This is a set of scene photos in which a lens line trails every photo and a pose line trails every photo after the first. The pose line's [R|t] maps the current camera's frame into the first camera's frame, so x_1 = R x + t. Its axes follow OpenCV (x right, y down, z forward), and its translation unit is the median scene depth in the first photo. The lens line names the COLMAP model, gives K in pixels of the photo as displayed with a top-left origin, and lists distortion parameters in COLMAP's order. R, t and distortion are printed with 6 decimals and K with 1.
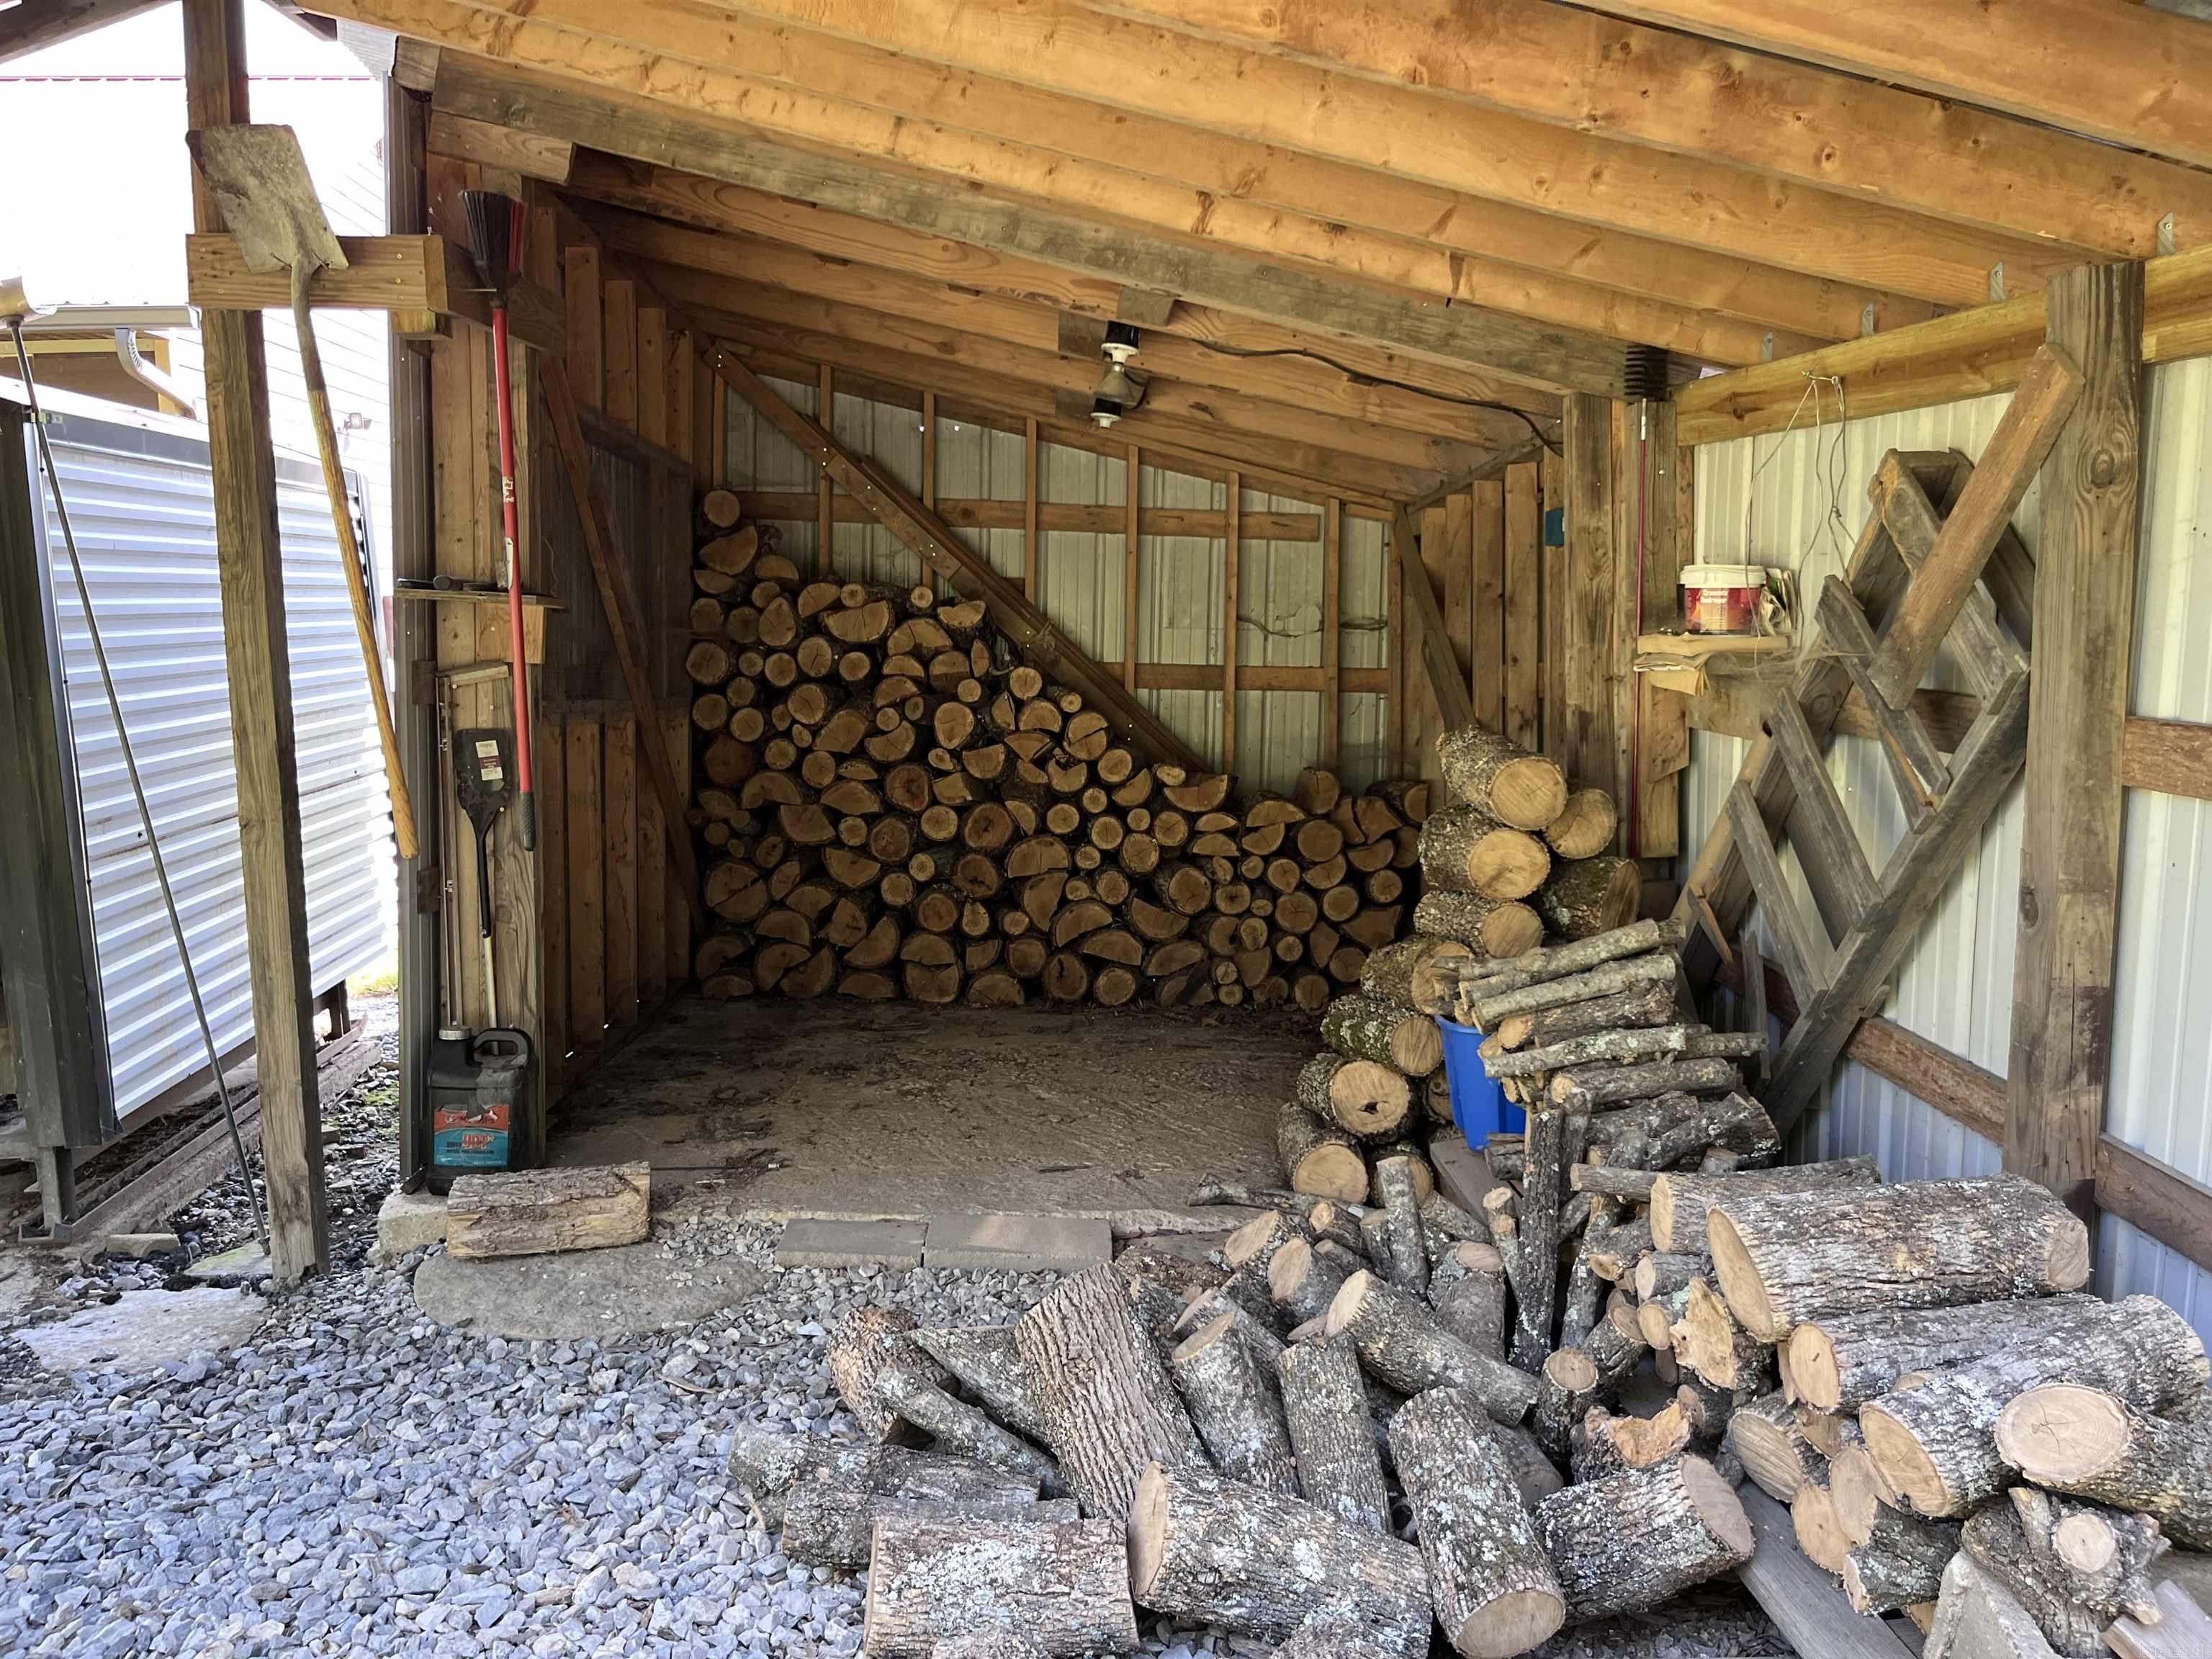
lens RADIAL K [[1664.3, 0, 1107.9], [0, 1664.3, 827.9], [0, 0, 1]] dist [0.010925, -0.026048]
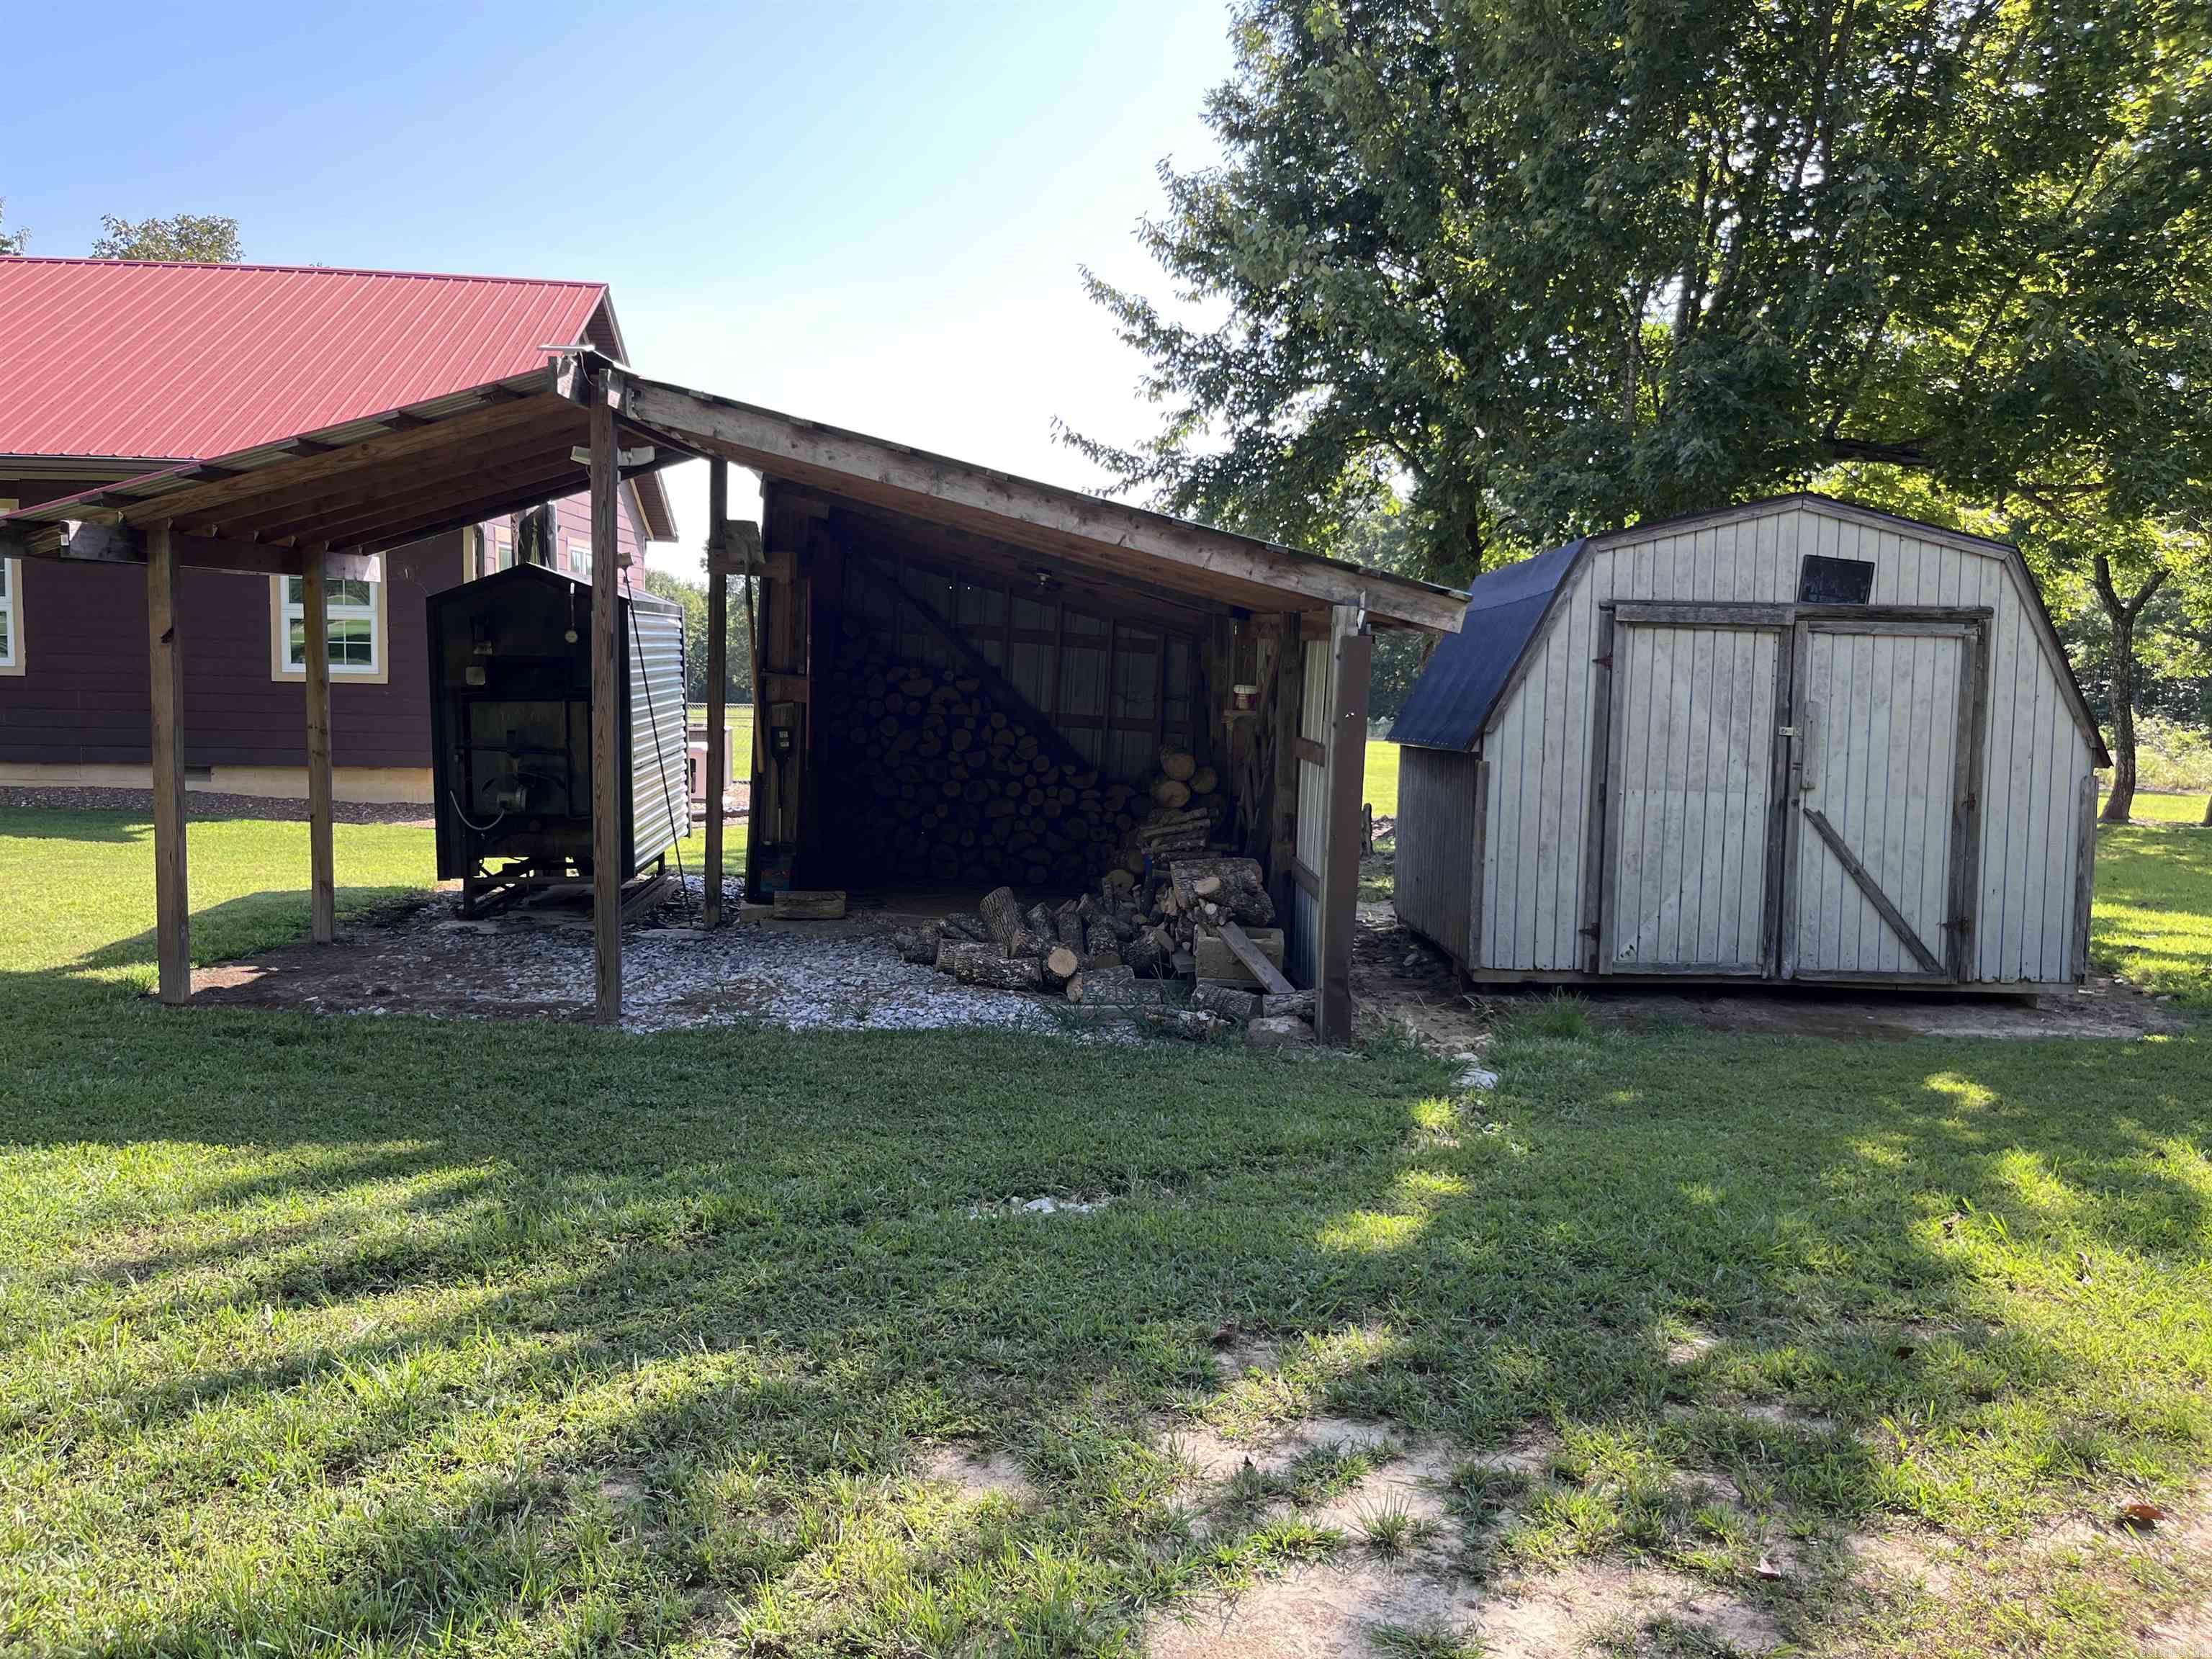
lens RADIAL K [[1664.3, 0, 1104.9], [0, 1664.3, 830.1], [0, 0, 1]] dist [0.010925, -0.026048]
pose [[0.999135, 0.040995, 0.007000, 0.069700], [-0.040761, 0.998691, -0.030898, 0.100455], [-0.008257, 0.030586, 0.999498, -0.987519]]
